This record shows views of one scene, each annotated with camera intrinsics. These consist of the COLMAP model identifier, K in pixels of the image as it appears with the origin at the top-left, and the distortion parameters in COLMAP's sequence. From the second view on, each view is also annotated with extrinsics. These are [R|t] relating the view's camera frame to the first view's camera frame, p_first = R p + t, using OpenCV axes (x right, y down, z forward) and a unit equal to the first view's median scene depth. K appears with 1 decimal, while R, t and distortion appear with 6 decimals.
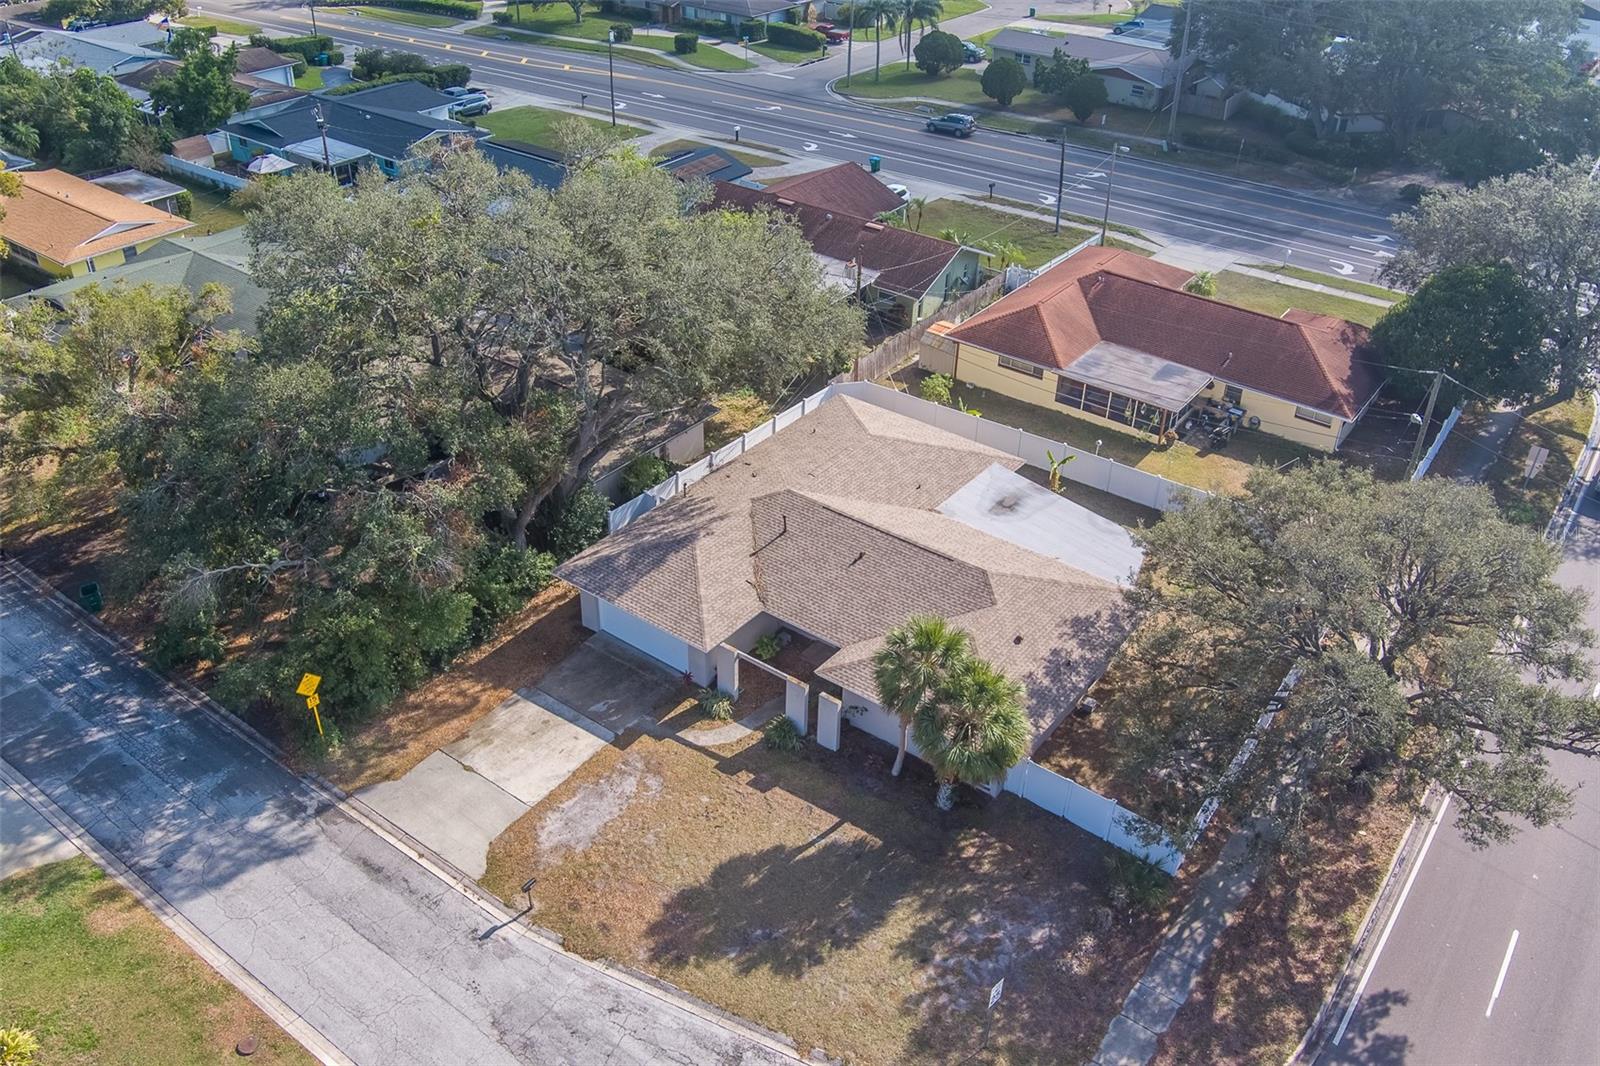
lens RADIAL K [[1308.8, 0, 800.8], [0, 1308.8, 531.7], [0, 0, 1]] dist [-0.077068, 0.040315]
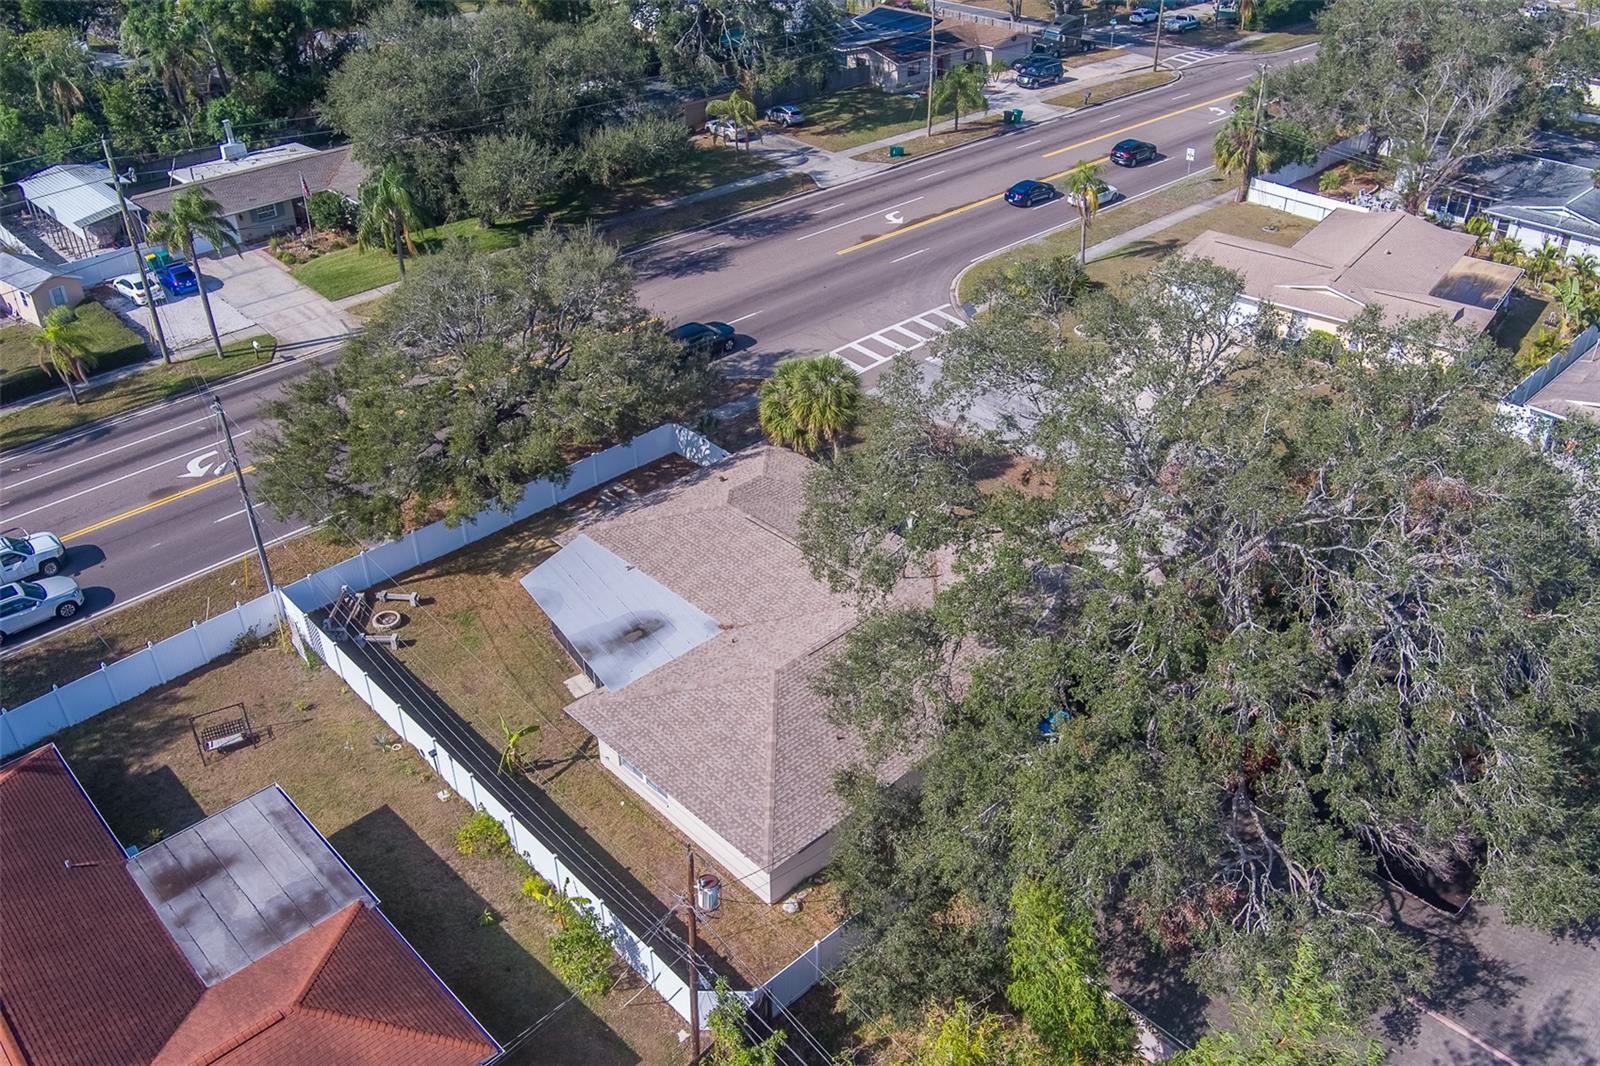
lens RADIAL K [[1308.8, 0, 802.8], [0, 1308.8, 532.0], [0, 0, 1]] dist [-0.077068, 0.040315]
pose [[-0.986573, -0.102995, 0.126749, -0.062370], [0.074419, 0.407326, 0.910246, -0.976299], [-0.145379, 0.907457, -0.394192, 1.488291]]
